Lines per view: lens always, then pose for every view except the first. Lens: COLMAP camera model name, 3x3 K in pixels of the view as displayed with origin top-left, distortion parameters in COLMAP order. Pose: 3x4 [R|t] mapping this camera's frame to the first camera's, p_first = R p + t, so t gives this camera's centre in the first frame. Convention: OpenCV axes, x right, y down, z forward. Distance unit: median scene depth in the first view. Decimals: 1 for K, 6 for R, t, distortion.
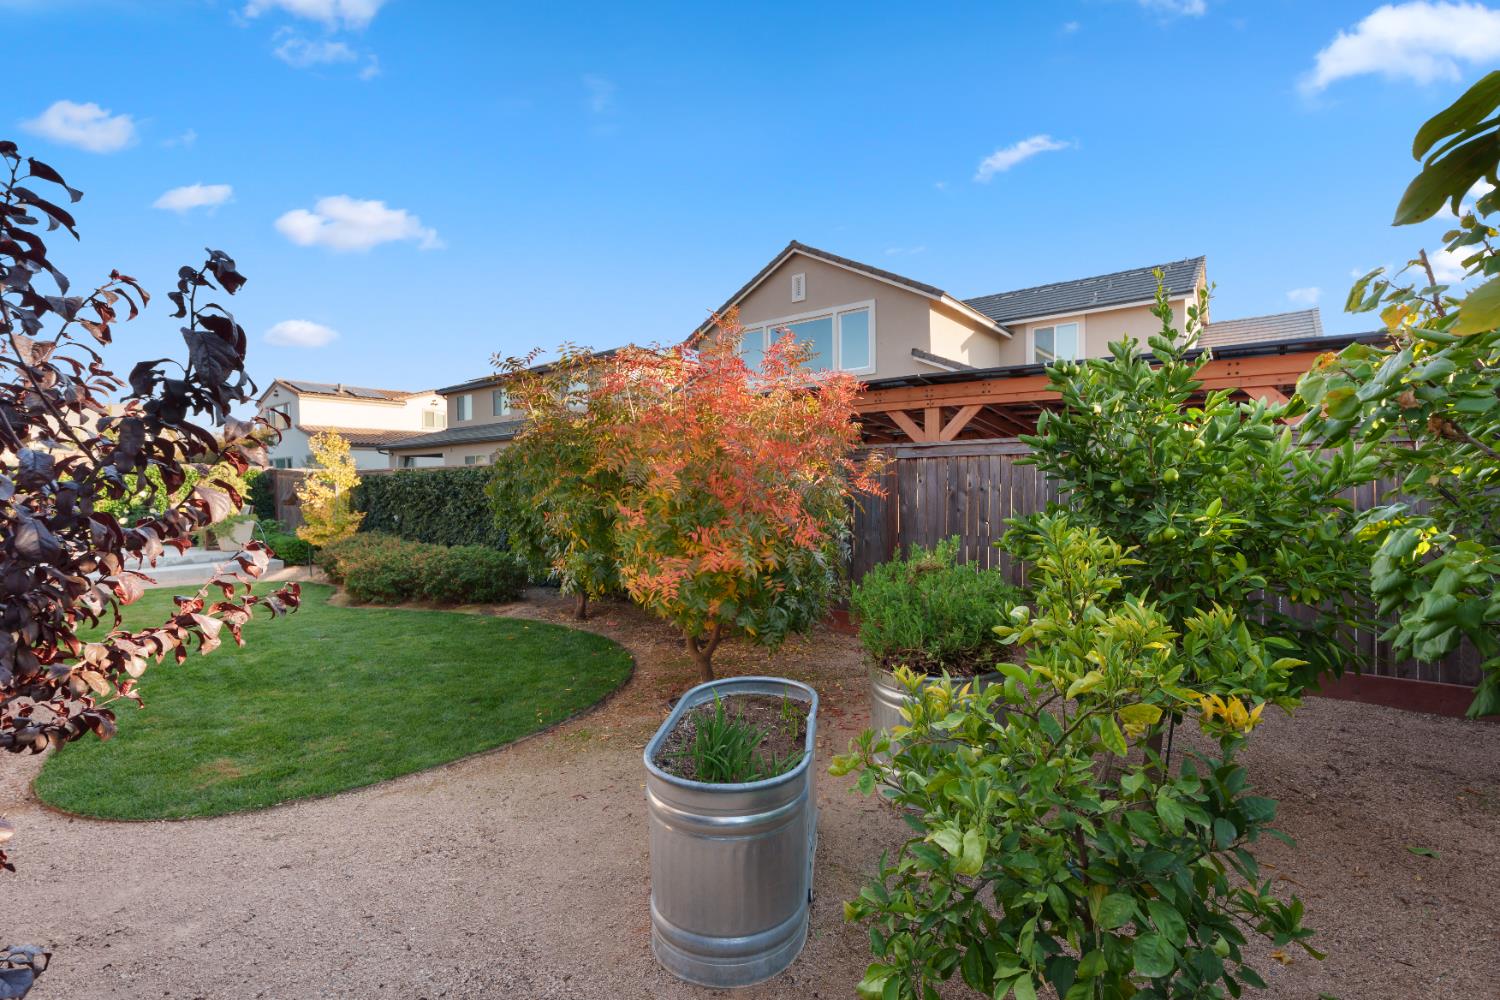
lens RADIAL K [[653.0, 0, 750.0], [0, 653.0, 500.0], [0, 0, 1]] dist [0.000457, 0.000182]
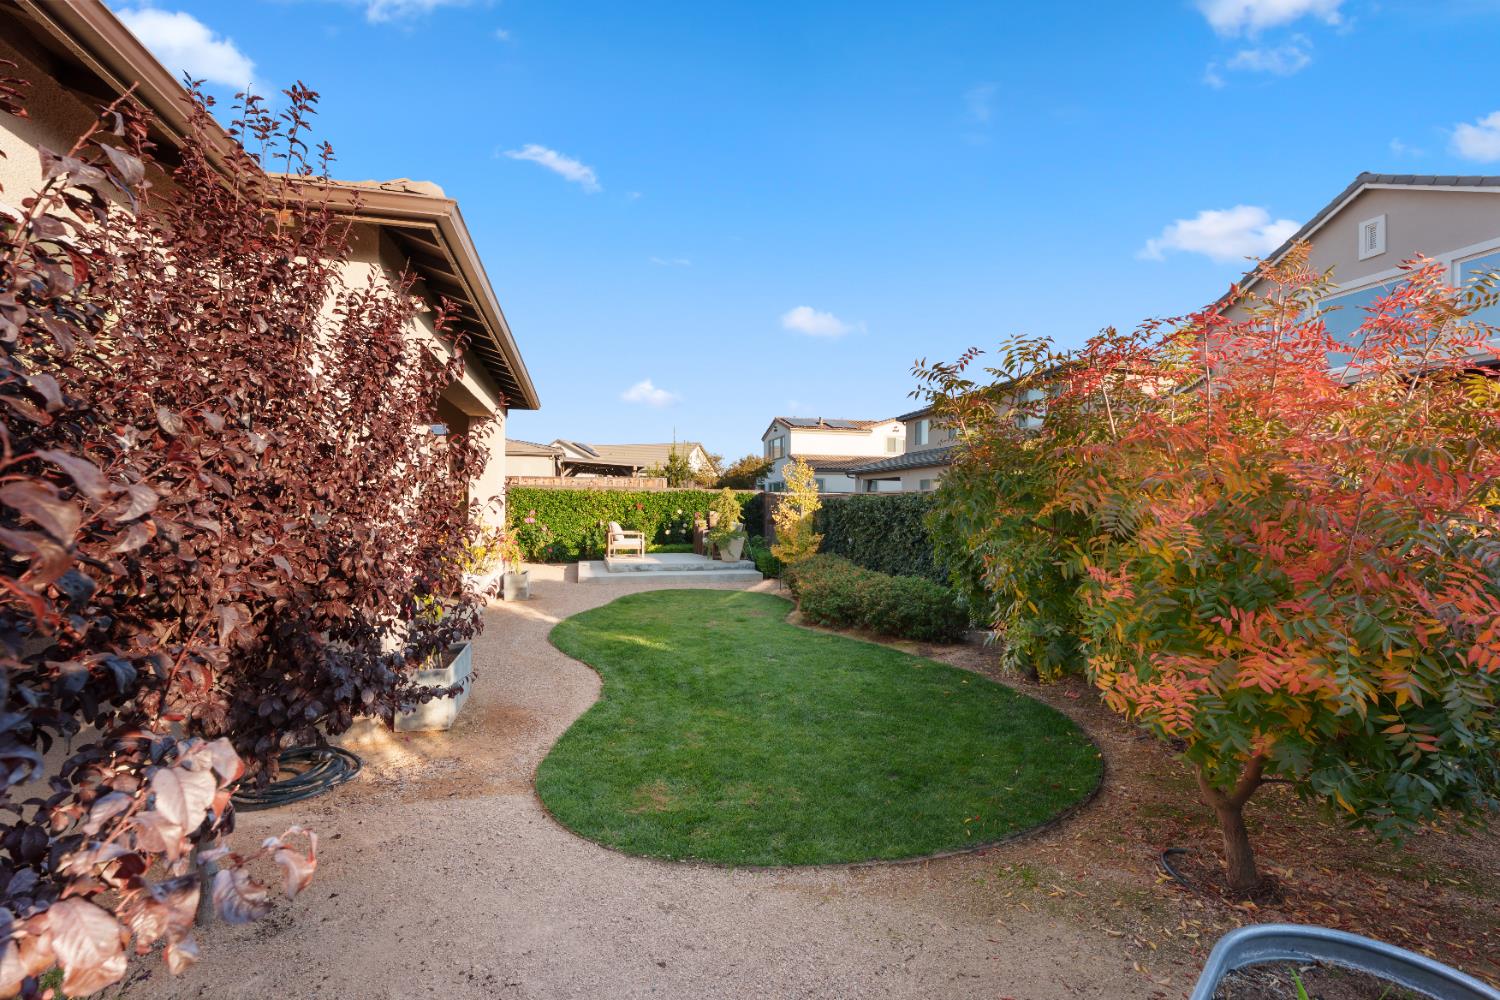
lens RADIAL K [[653.0, 0, 750.0], [0, 653.0, 500.0], [0, 0, 1]] dist [0.000457, 0.000182]
pose [[0.782810, 0.011399, -0.622156, -0.048161], [-0.031922, 0.999251, -0.021856, -0.027677], [0.621441, 0.036969, 0.782588, 0.224186]]
